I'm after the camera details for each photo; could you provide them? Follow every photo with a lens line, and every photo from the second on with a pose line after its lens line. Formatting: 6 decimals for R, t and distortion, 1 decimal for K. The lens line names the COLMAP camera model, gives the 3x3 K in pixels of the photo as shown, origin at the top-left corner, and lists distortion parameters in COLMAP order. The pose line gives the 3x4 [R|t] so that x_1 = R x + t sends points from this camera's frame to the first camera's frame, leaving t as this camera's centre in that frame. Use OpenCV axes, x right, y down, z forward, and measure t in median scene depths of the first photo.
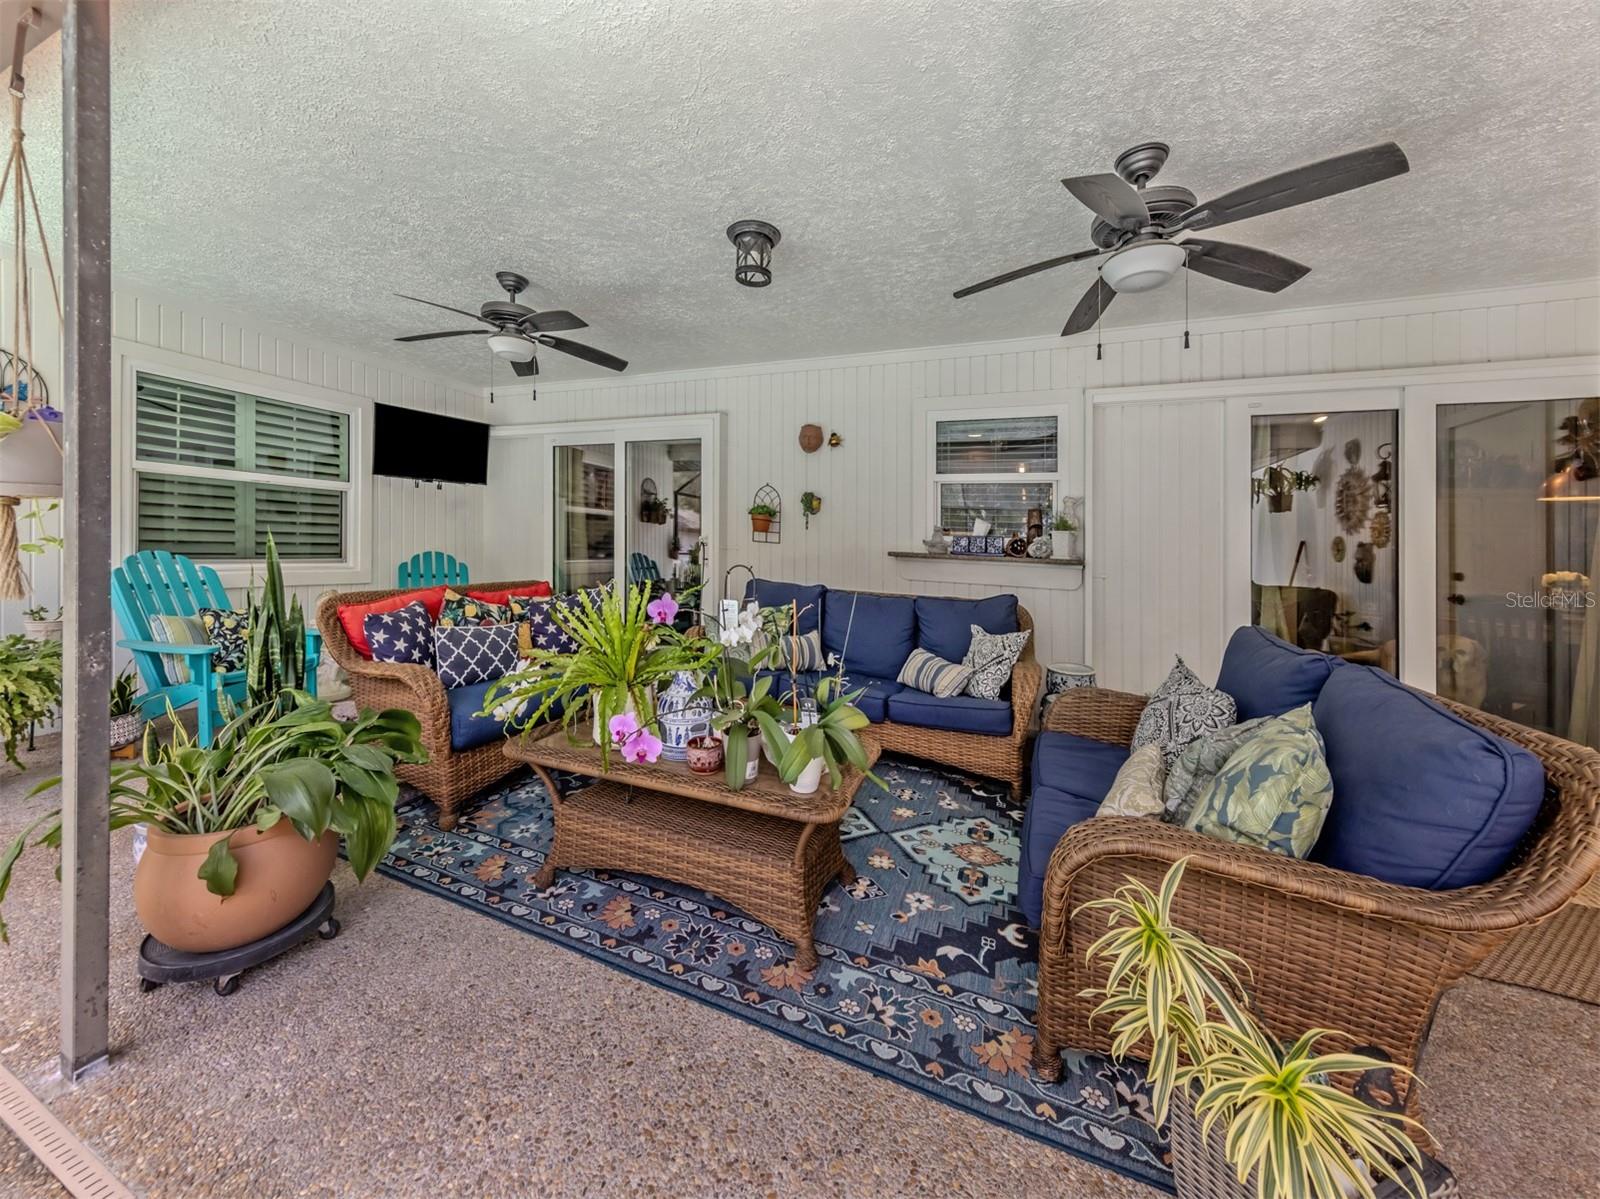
lens RADIAL K [[555.4, 0, 799.1], [0, 555.4, 564.7], [0, 0, 1]] dist [0.000104, 0.000001]
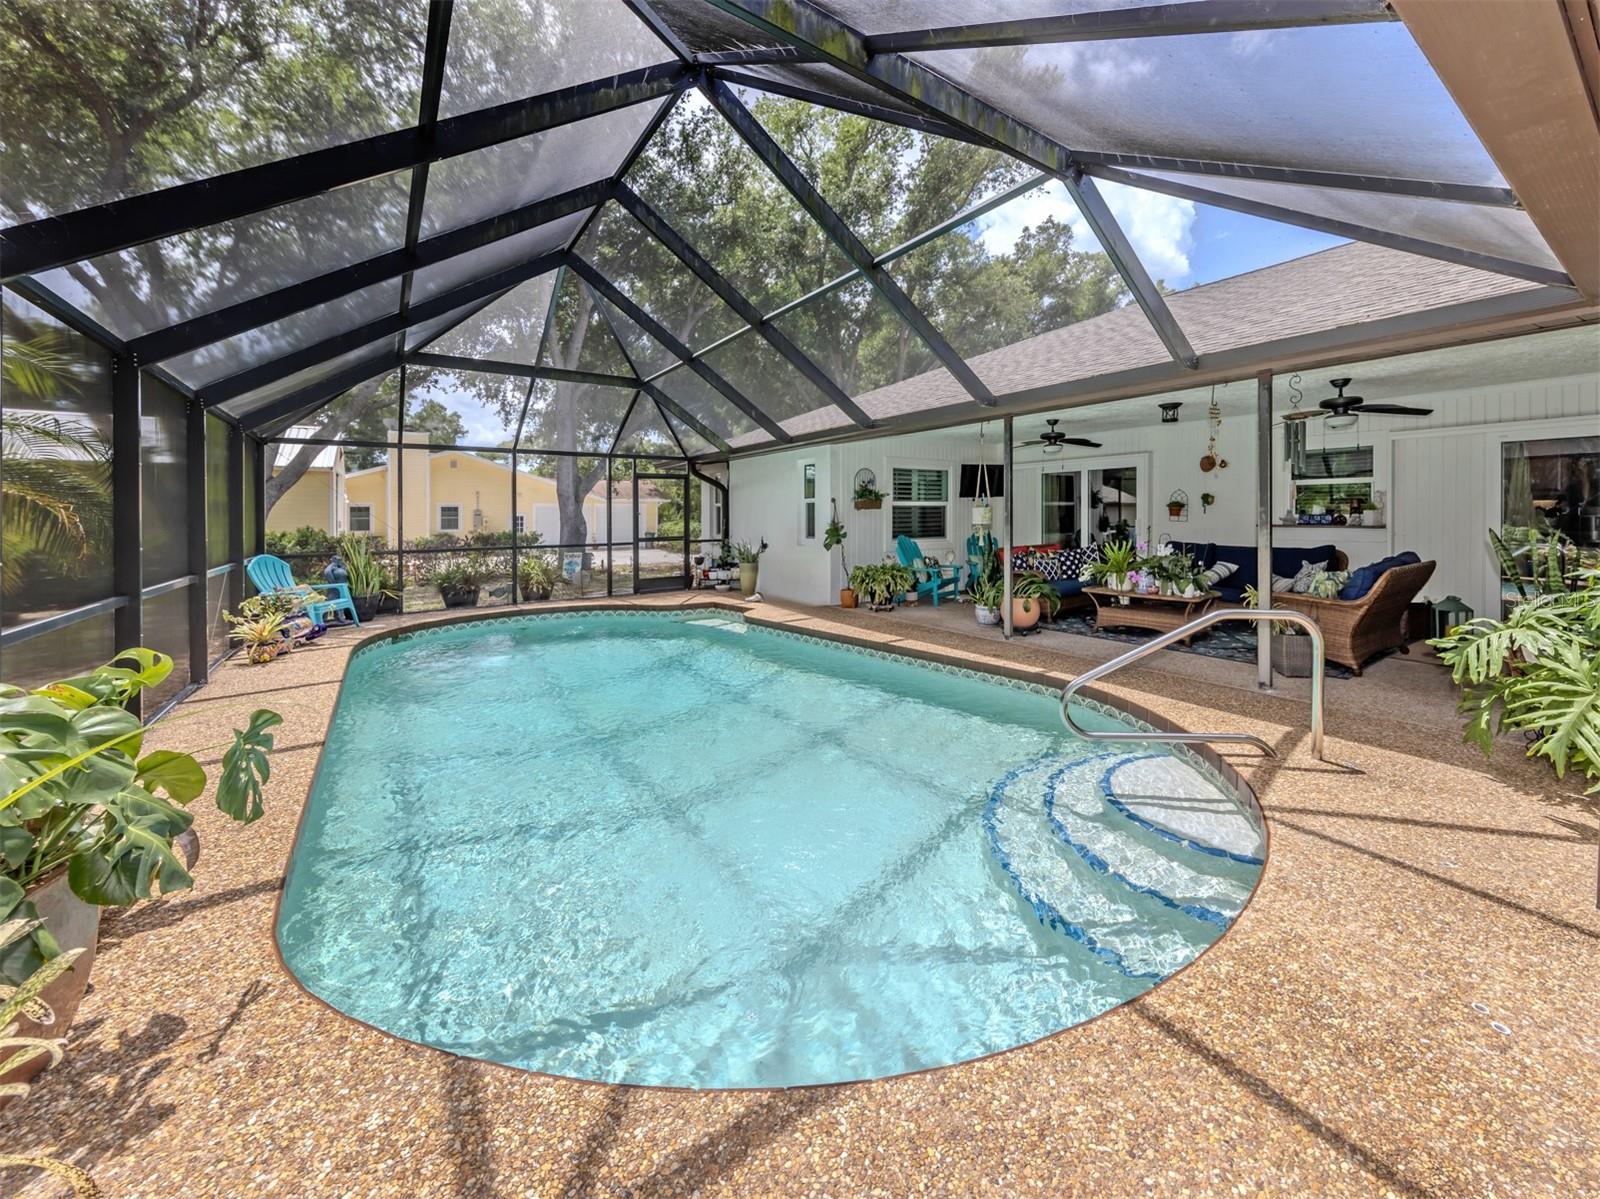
lens RADIAL K [[555.4, 0, 799.1], [0, 555.4, 564.7], [0, 0, 1]] dist [0.000104, 0.000001]
pose [[0.789584, 0.004384, -0.613626, 0.082286], [0.021644, 0.999153, 0.034989, 0.011133], [0.613260, -0.040908, 0.788821, -1.258483]]
